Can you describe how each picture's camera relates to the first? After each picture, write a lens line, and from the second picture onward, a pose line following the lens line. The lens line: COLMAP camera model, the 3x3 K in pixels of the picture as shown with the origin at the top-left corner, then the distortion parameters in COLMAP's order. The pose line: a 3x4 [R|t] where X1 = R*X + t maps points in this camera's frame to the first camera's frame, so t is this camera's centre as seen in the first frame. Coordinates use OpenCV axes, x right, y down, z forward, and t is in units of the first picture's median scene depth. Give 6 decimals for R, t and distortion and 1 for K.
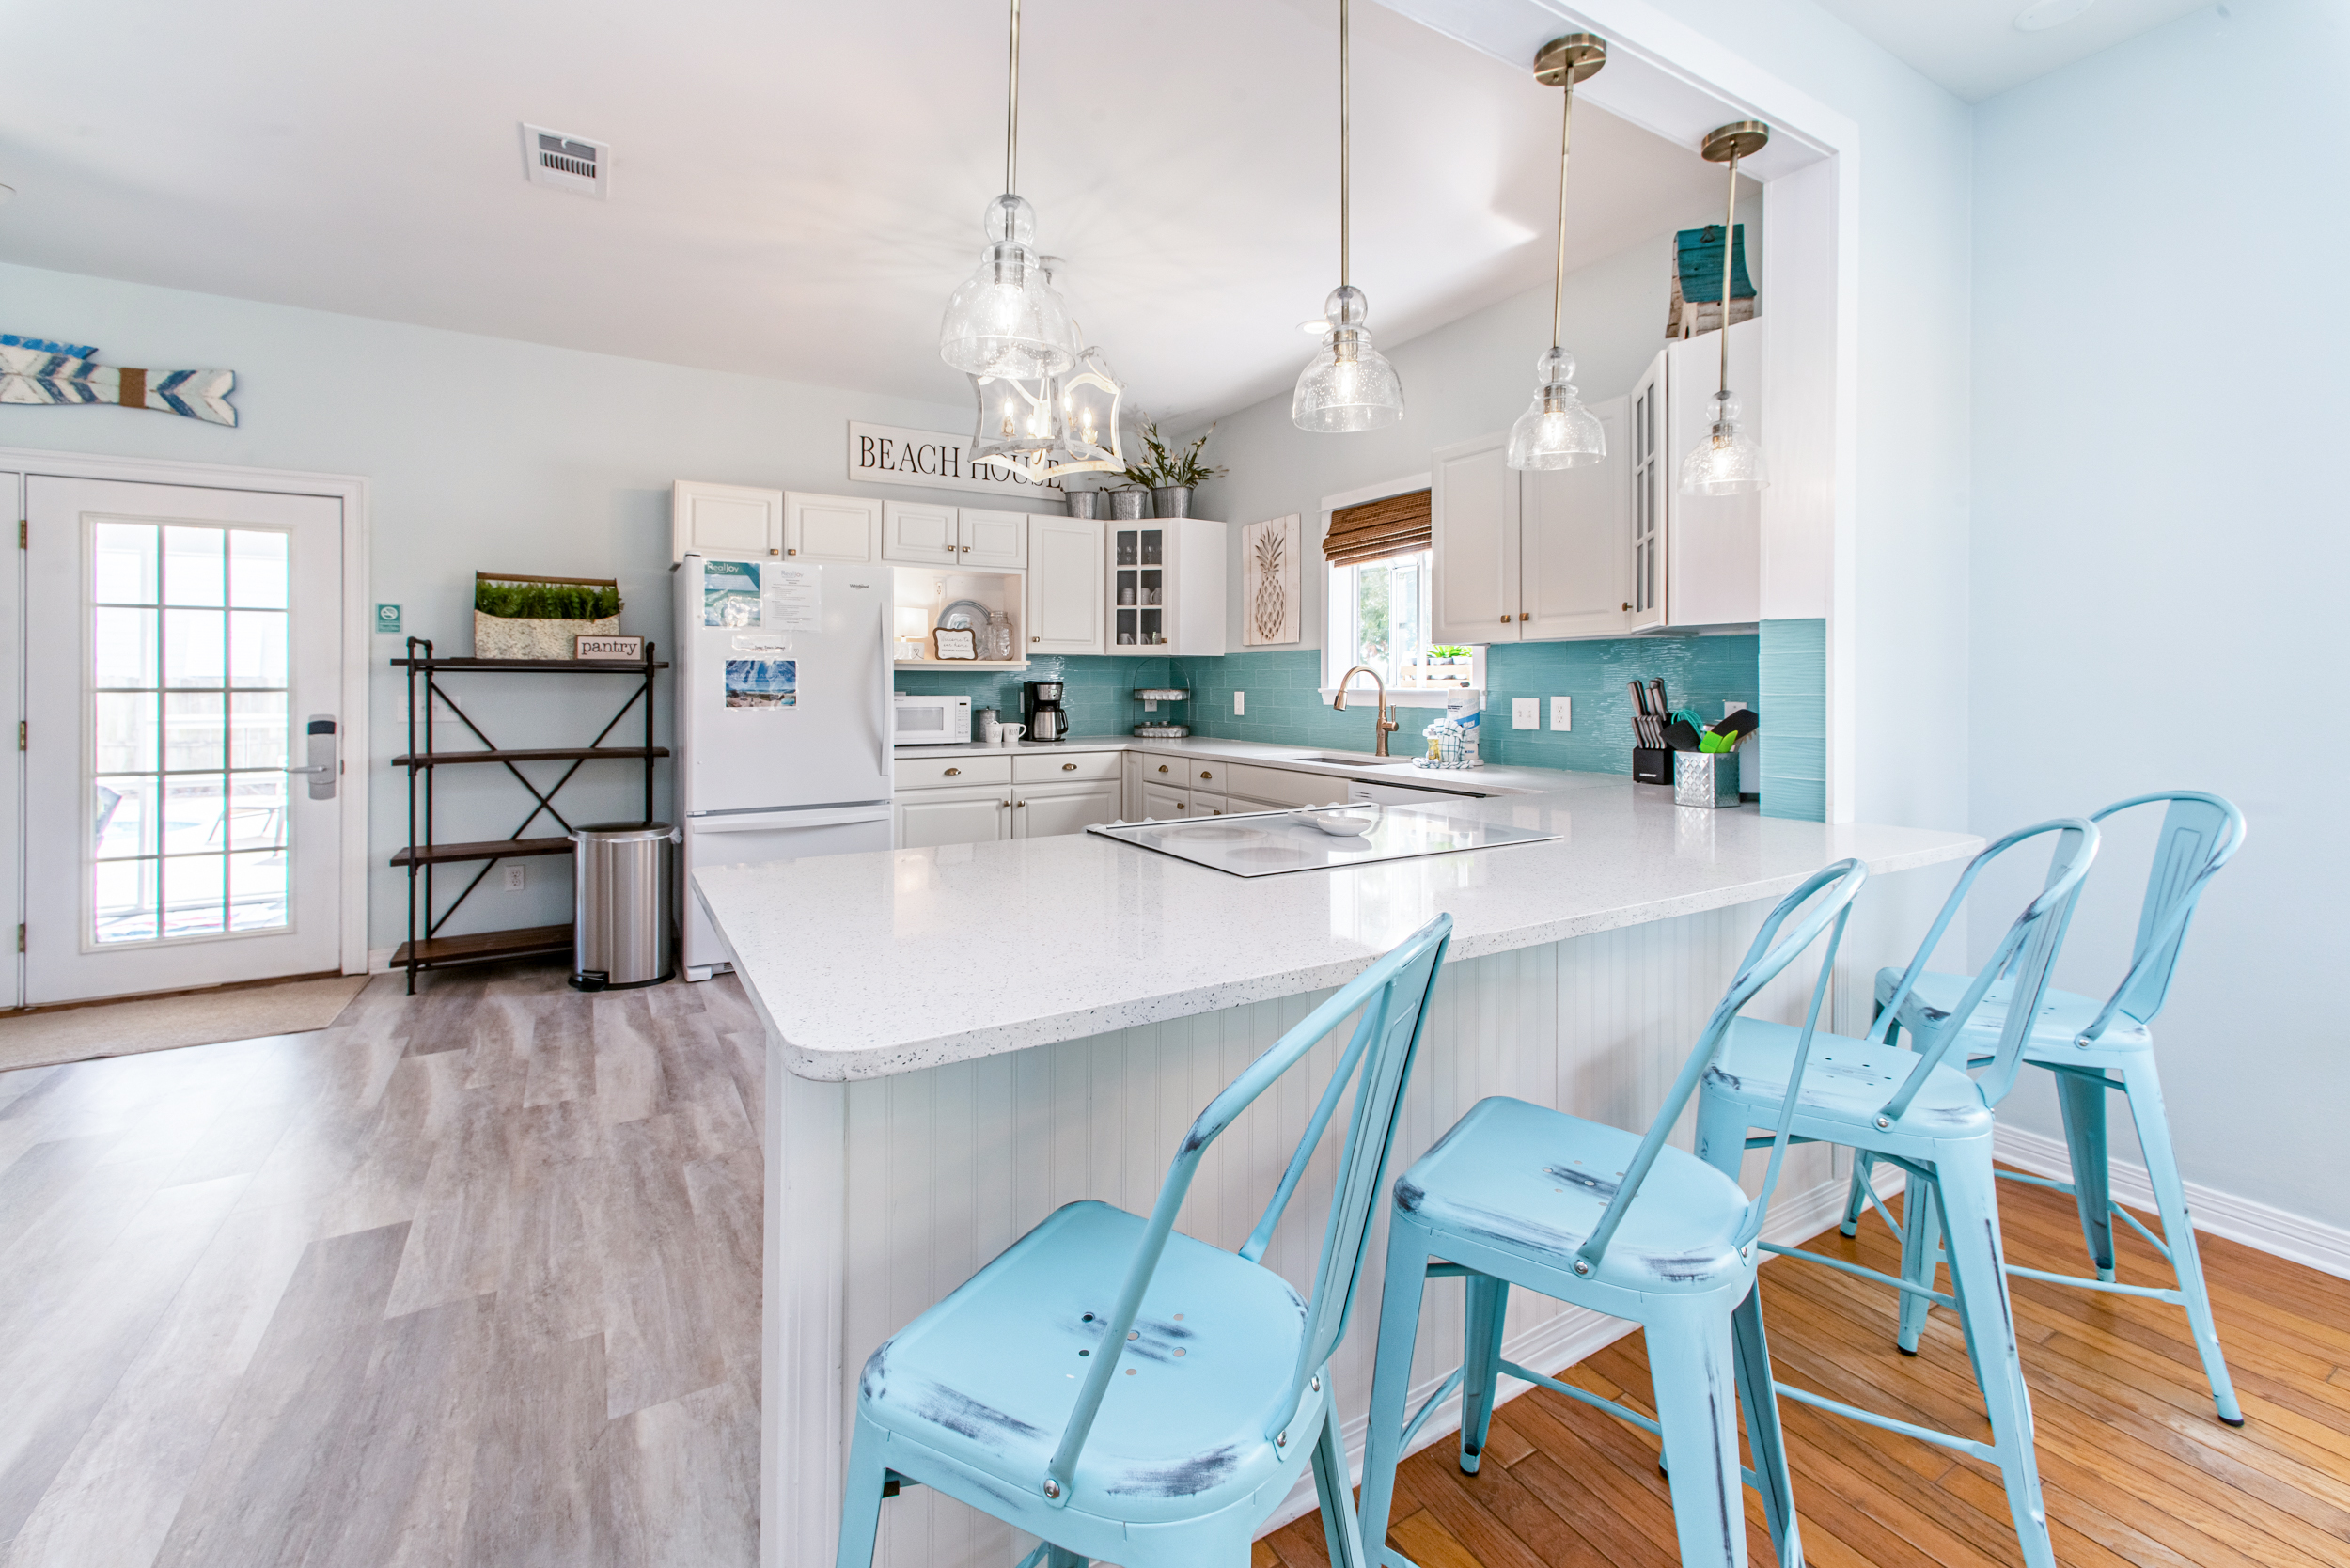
lens RADIAL K [[978.5, 0, 1186.6], [0, 978.5, 680.2], [0, 0, 1]] dist [0.007642, -0.000305]
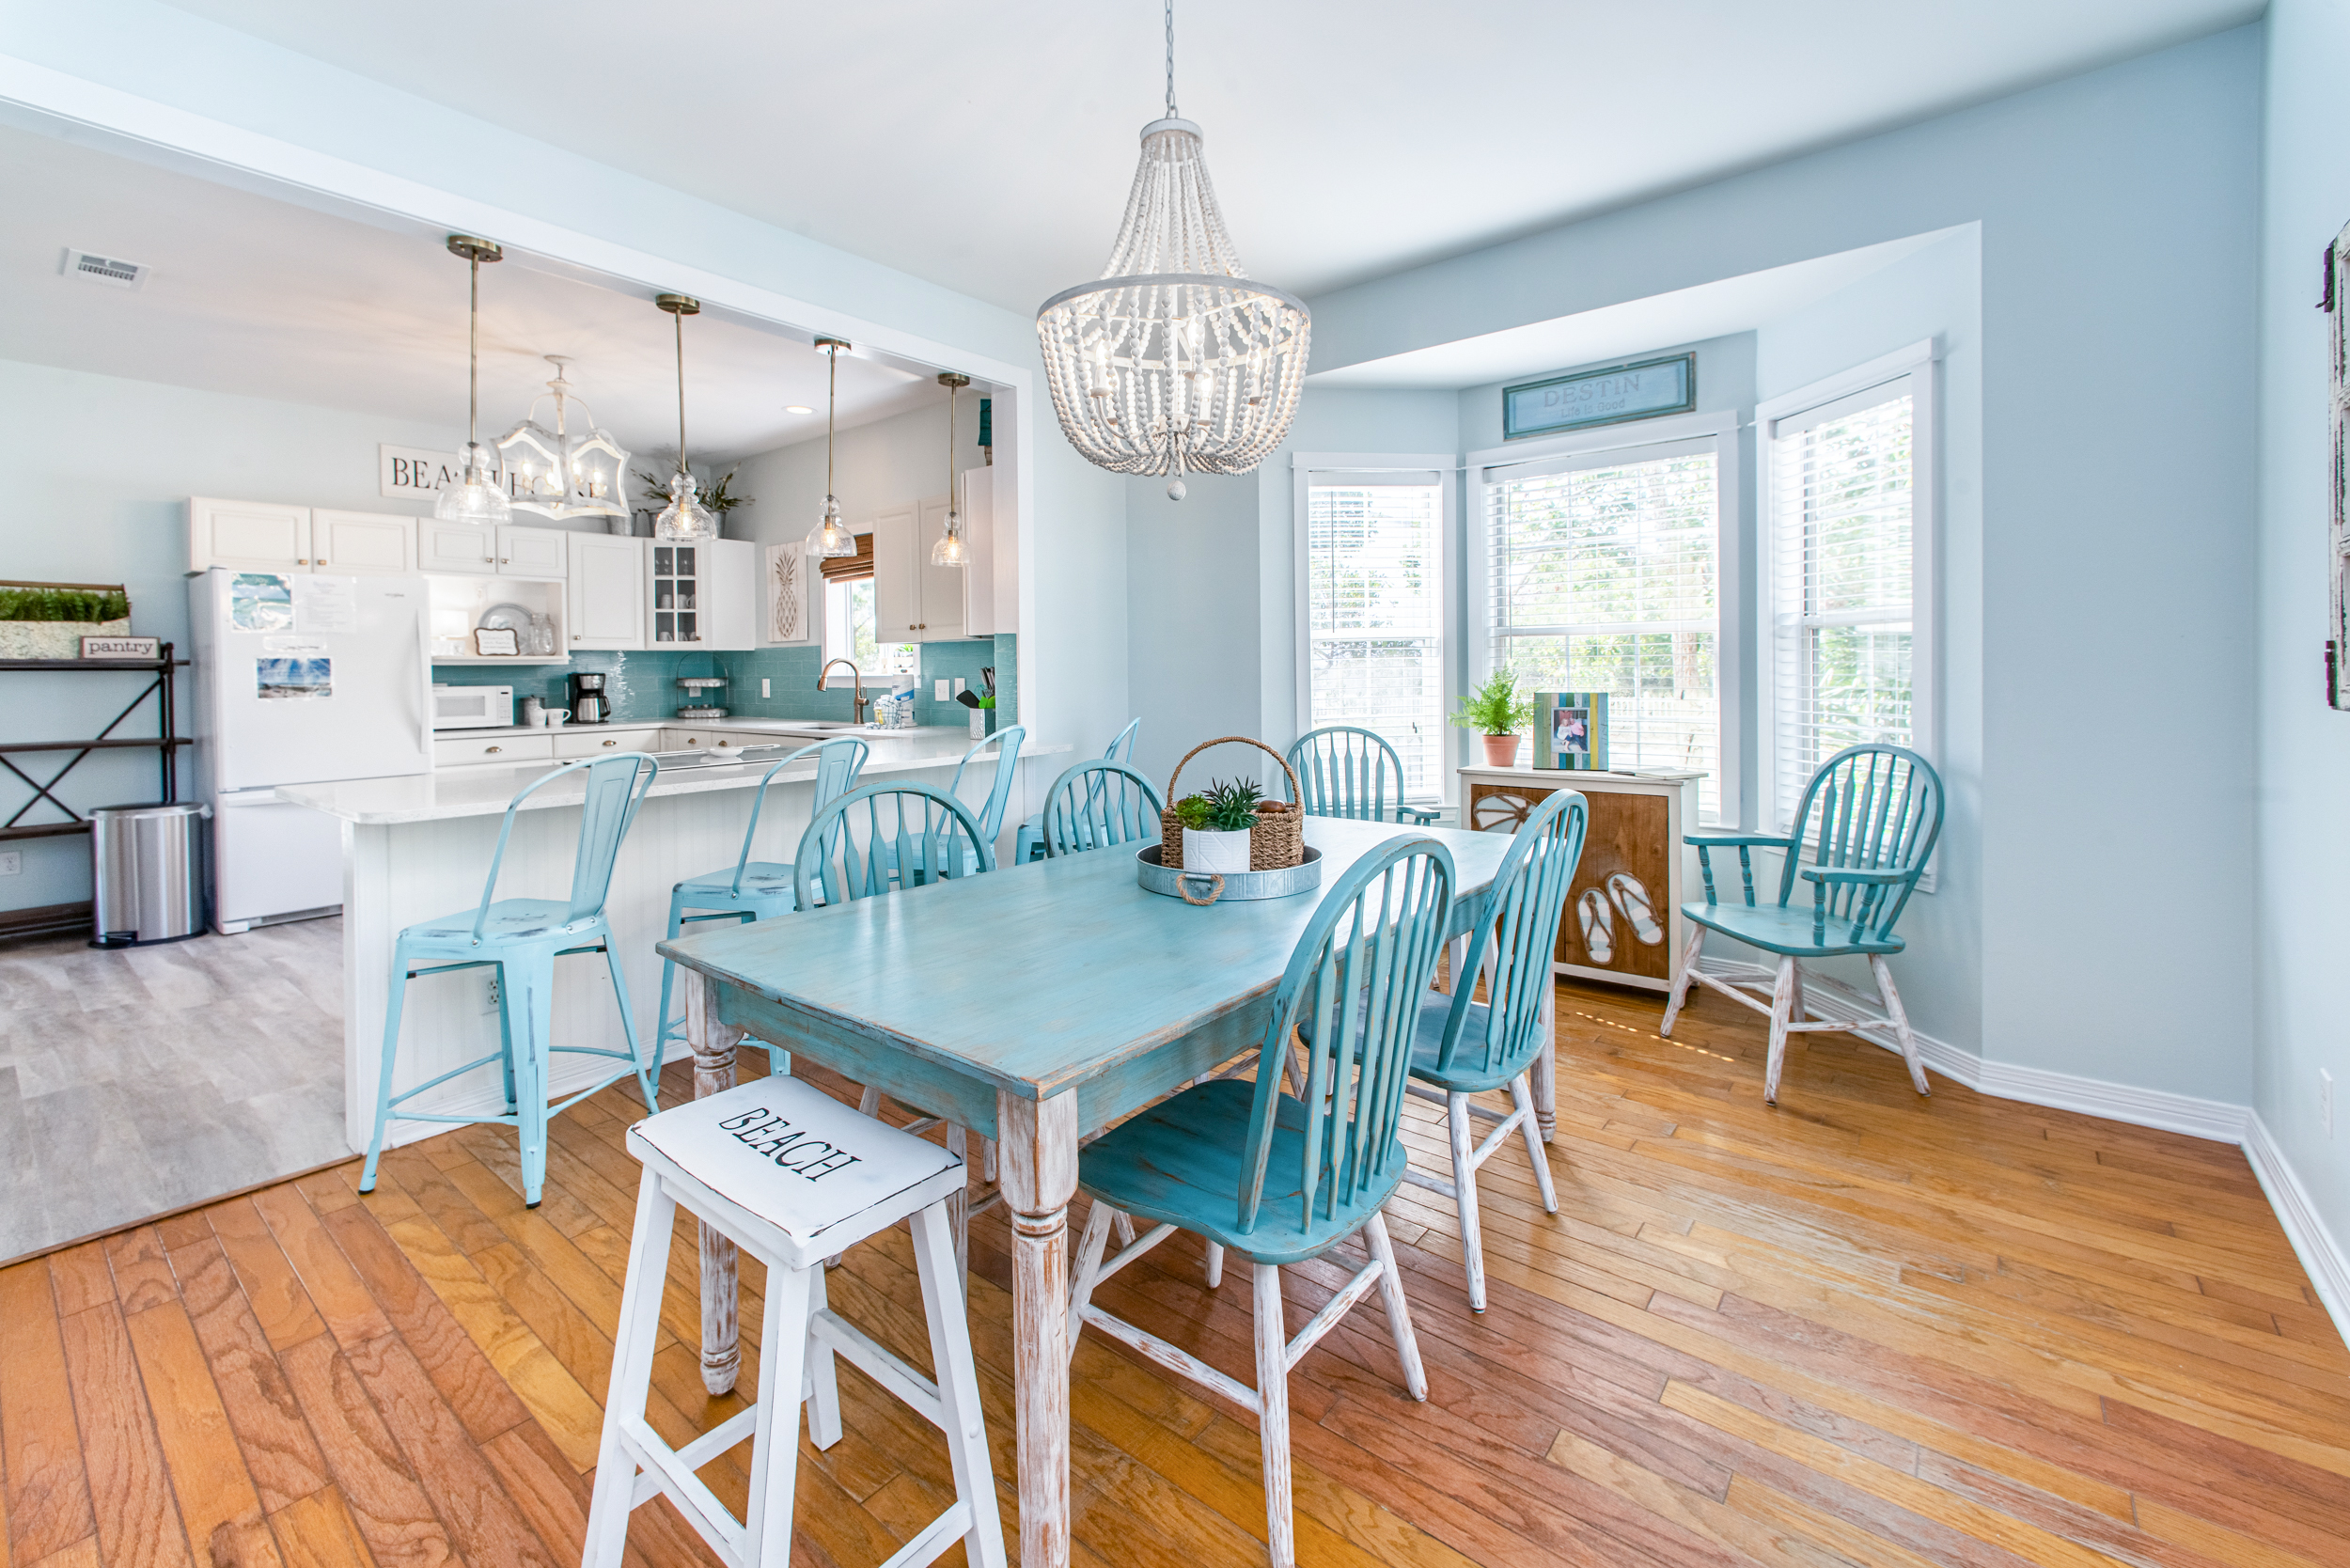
lens RADIAL K [[978.5, 0, 1175.1], [0, 978.5, 683.5], [0, 0, 1]] dist [0.007642, -0.000305]
pose [[0.941650, -0.017054, 0.336161, 0.140302], [0.011286, 0.999754, 0.019105, -0.000407], [-0.336404, -0.014196, 0.941611, -0.401738]]
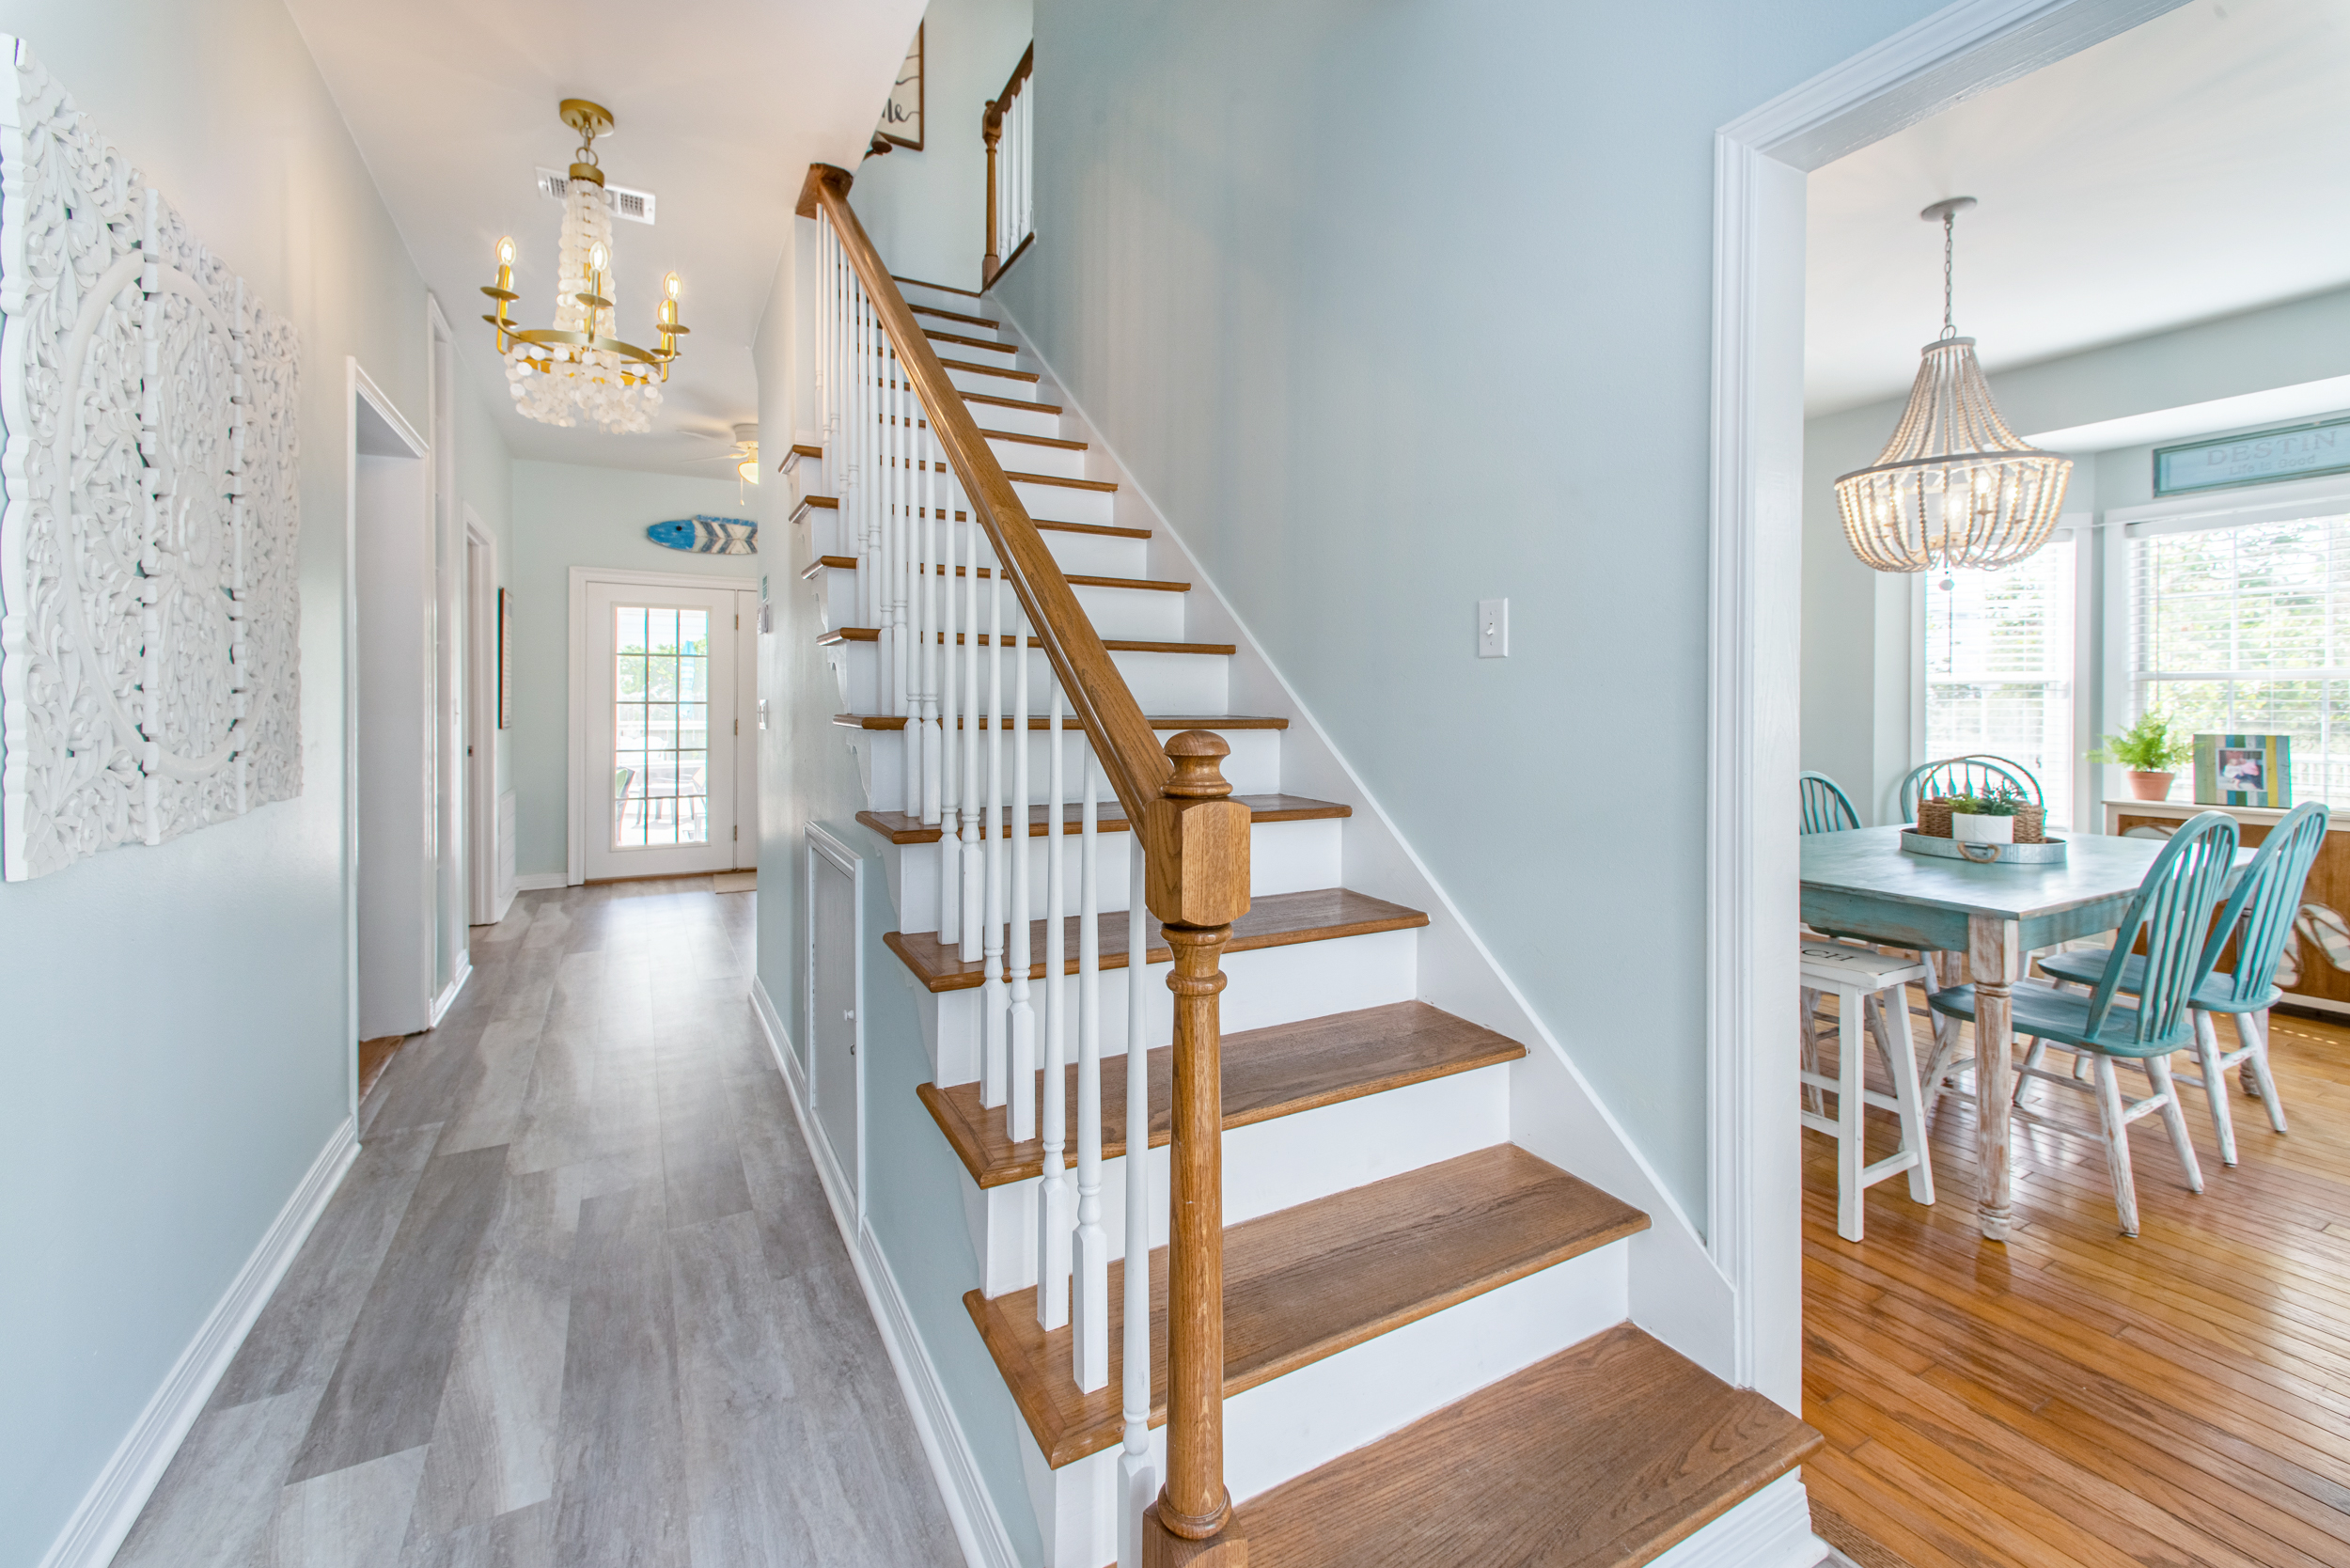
lens RADIAL K [[978.5, 0, 1158.3], [0, 978.5, 711.0], [0, 0, 1]] dist [0.007642, -0.000305]
pose [[0.999436, 0.004383, -0.033286, -0.200910], [-0.004090, 0.999952, 0.008863, 0.001865], [0.033323, -0.008721, 0.999407, -0.647781]]
